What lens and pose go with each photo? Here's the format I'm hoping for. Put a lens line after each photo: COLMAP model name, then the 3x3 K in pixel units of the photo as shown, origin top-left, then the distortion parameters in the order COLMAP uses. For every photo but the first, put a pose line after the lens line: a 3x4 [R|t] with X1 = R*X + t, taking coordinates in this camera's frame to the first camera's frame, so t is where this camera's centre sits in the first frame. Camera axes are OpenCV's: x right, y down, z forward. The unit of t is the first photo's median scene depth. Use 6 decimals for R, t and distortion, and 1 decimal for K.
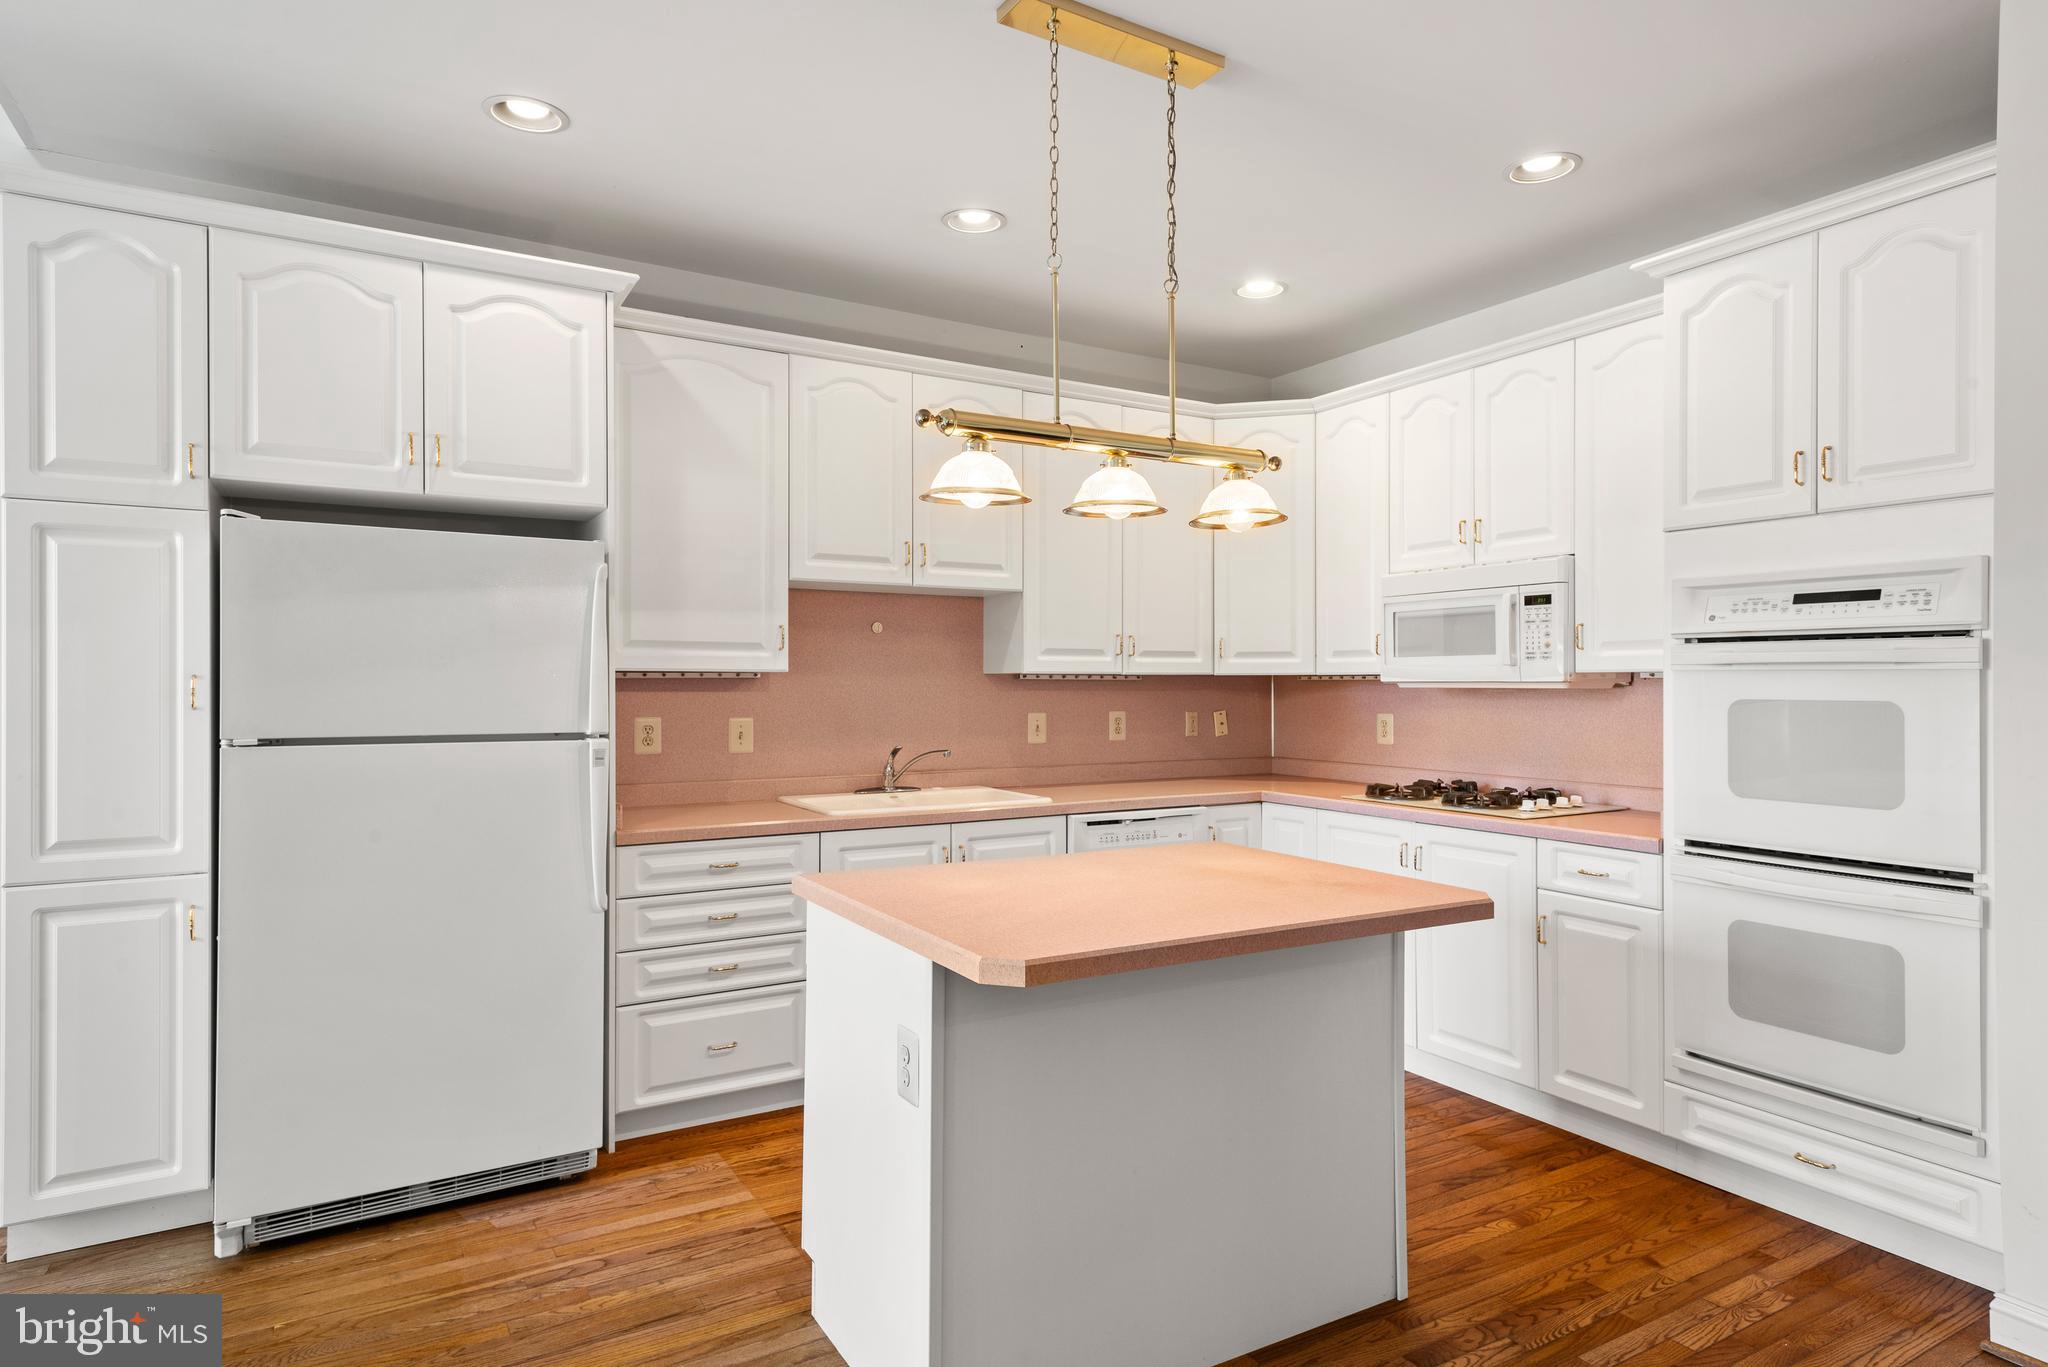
lens RADIAL K [[1129.7, 0, 1034.8], [0, 1129.7, 677.1], [0, 0, 1]] dist [0.019475, -0.002626]
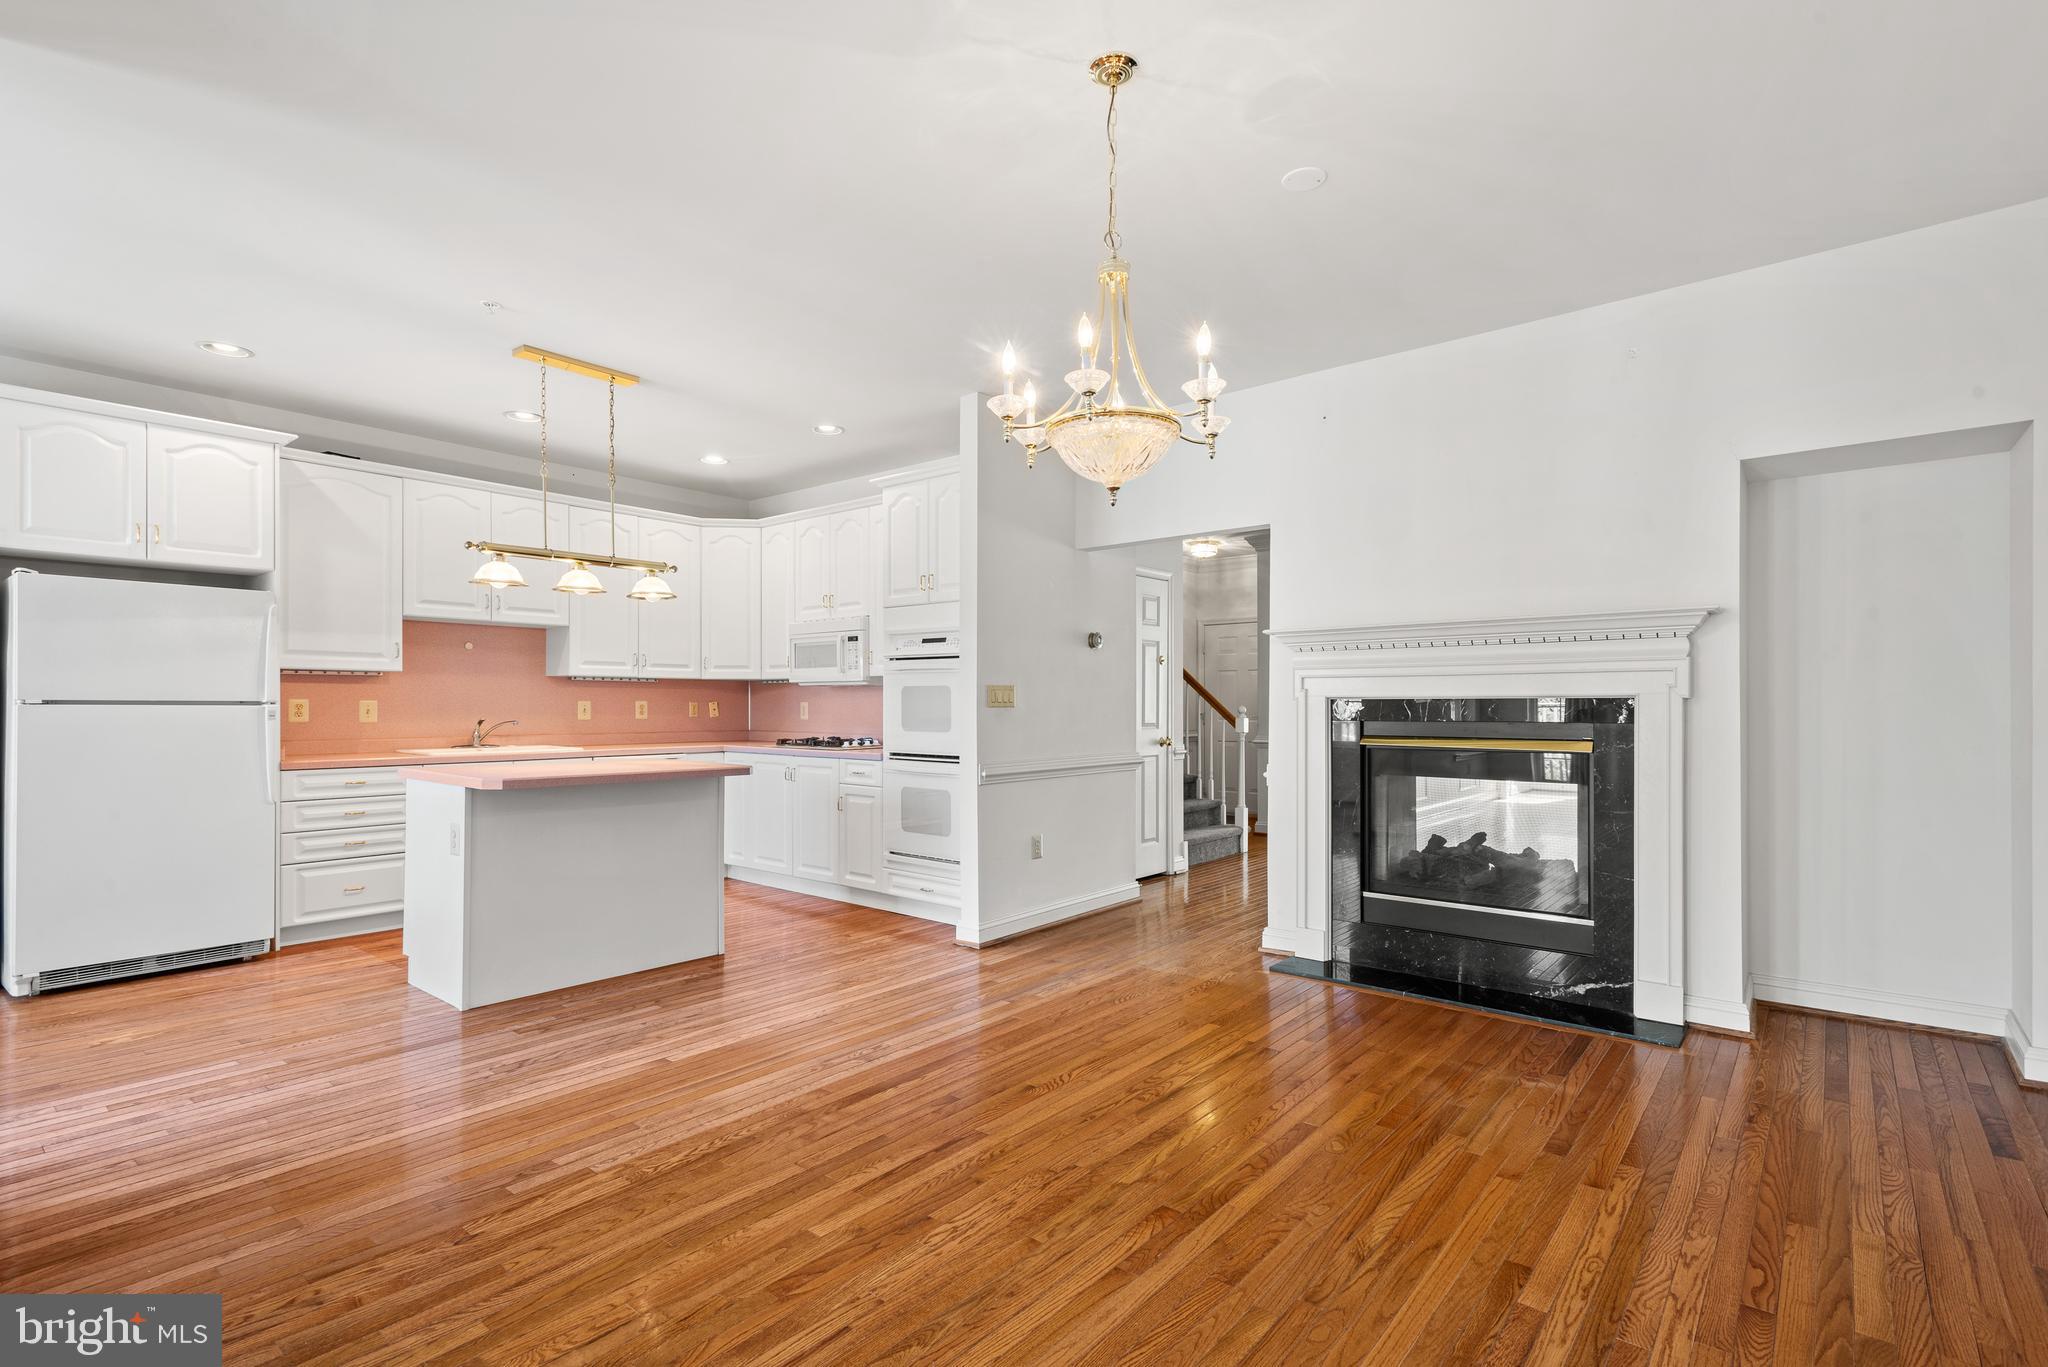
lens RADIAL K [[966.0, 0, 1027.4], [0, 966.0, 699.2], [0, 0, 1]] dist [0.016879, -0.004617]
pose [[0.942040, 0.002597, 0.335491, 0.199091], [-0.002688, 0.999996, -0.000193, 0.040890], [-0.335491, -0.000720, 0.942043, -0.767799]]
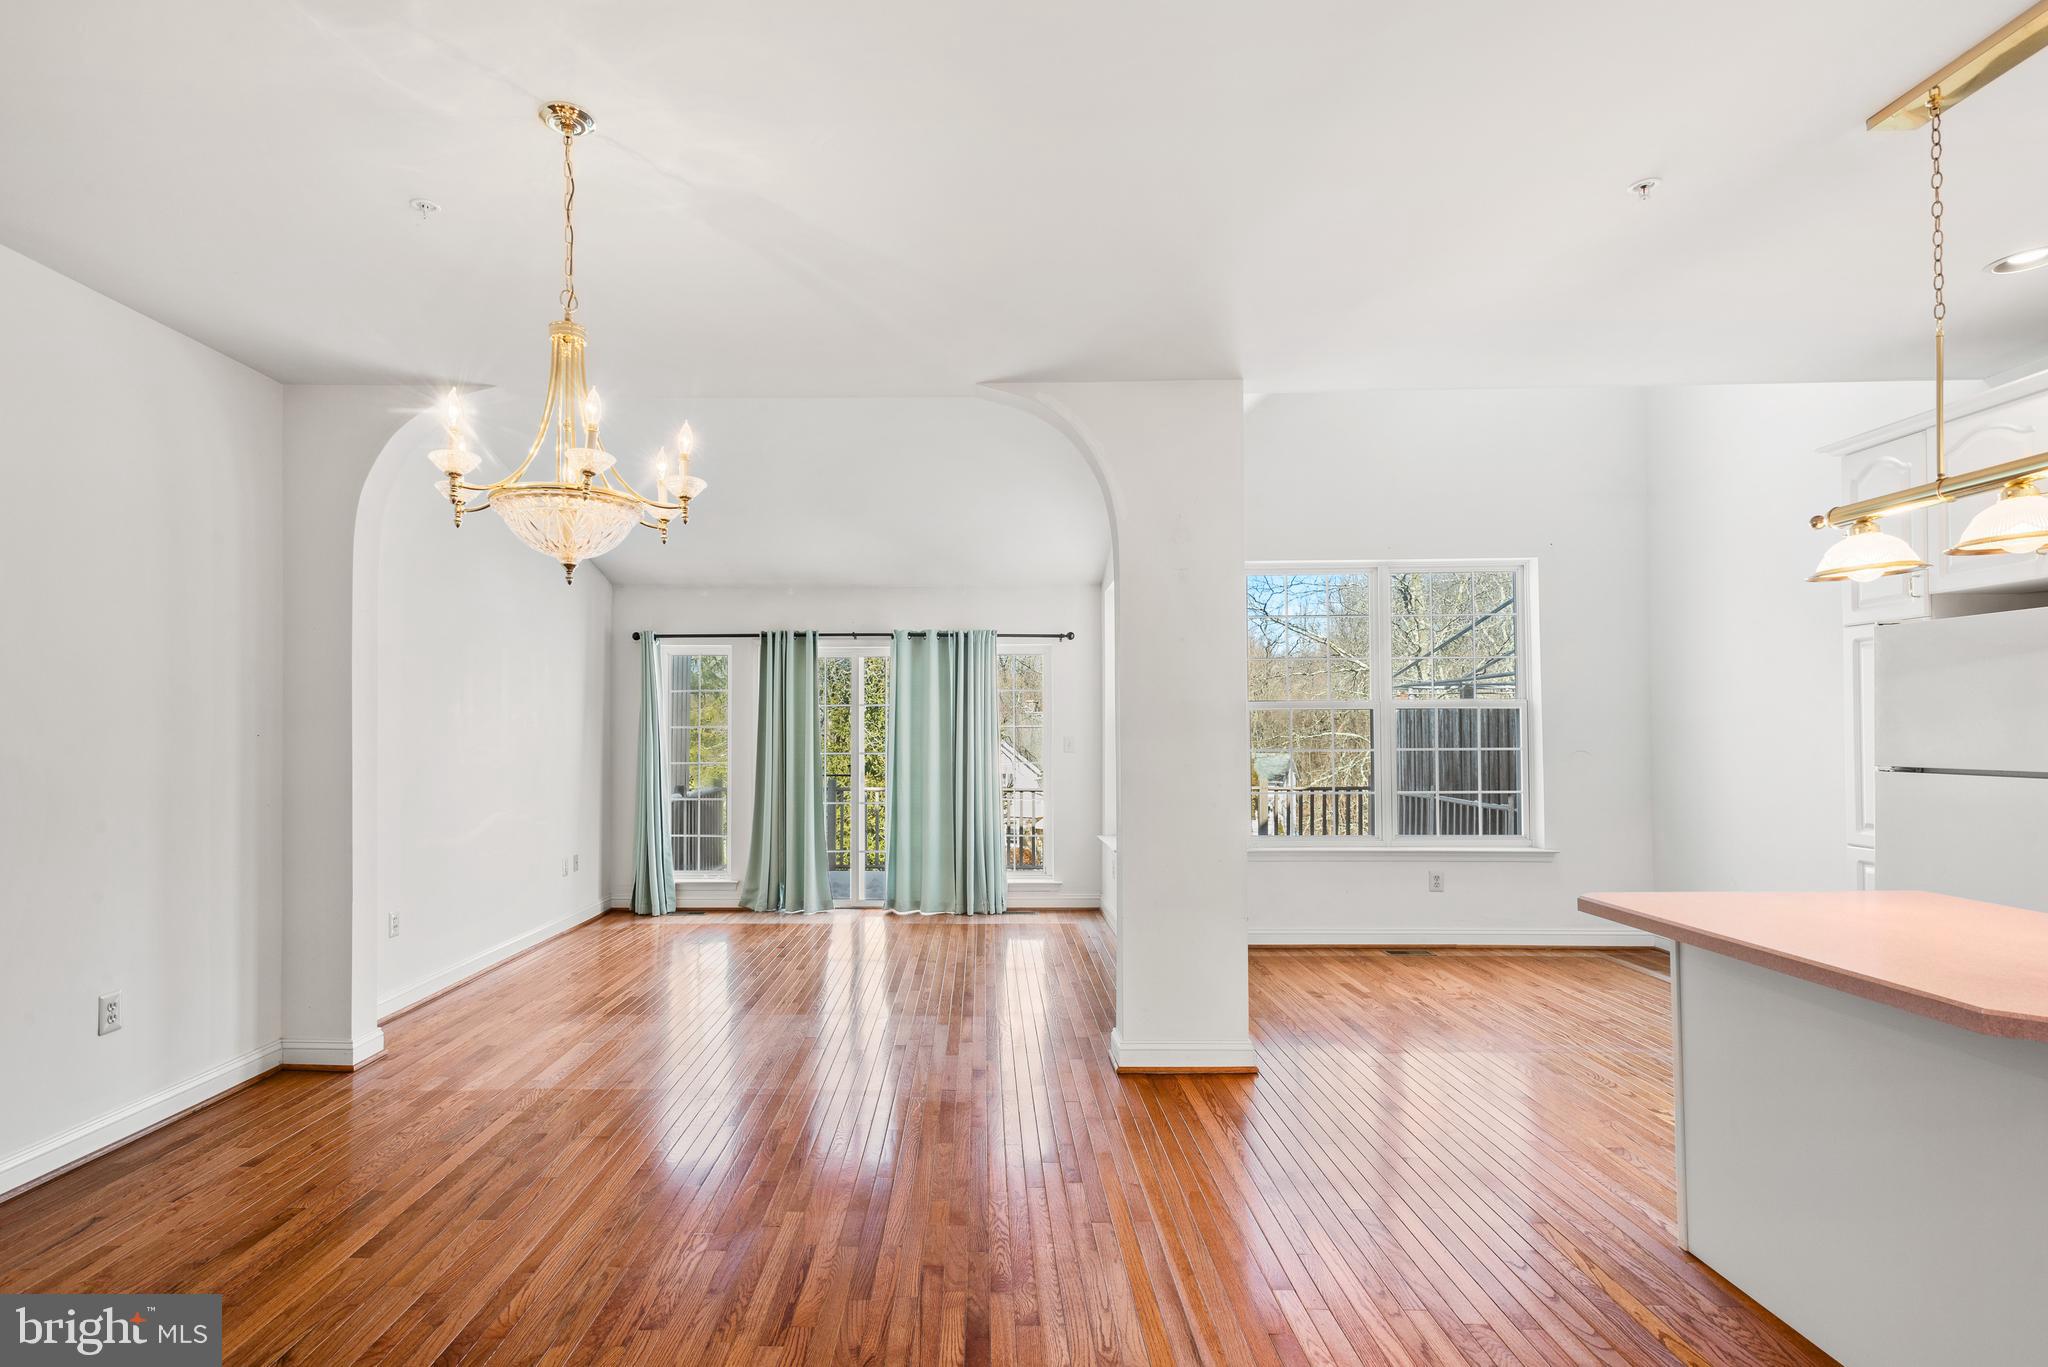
lens RADIAL K [[1036.6, 0, 945.8], [0, 1036.6, 716.4], [0, 0, 1]] dist [0.020670, -0.007768]
pose [[-0.540195, -0.012279, -0.841451, 1.008746], [0.009145, 0.999749, -0.020460, 0.002722], [0.841490, -0.018747, -0.539947, 0.570528]]
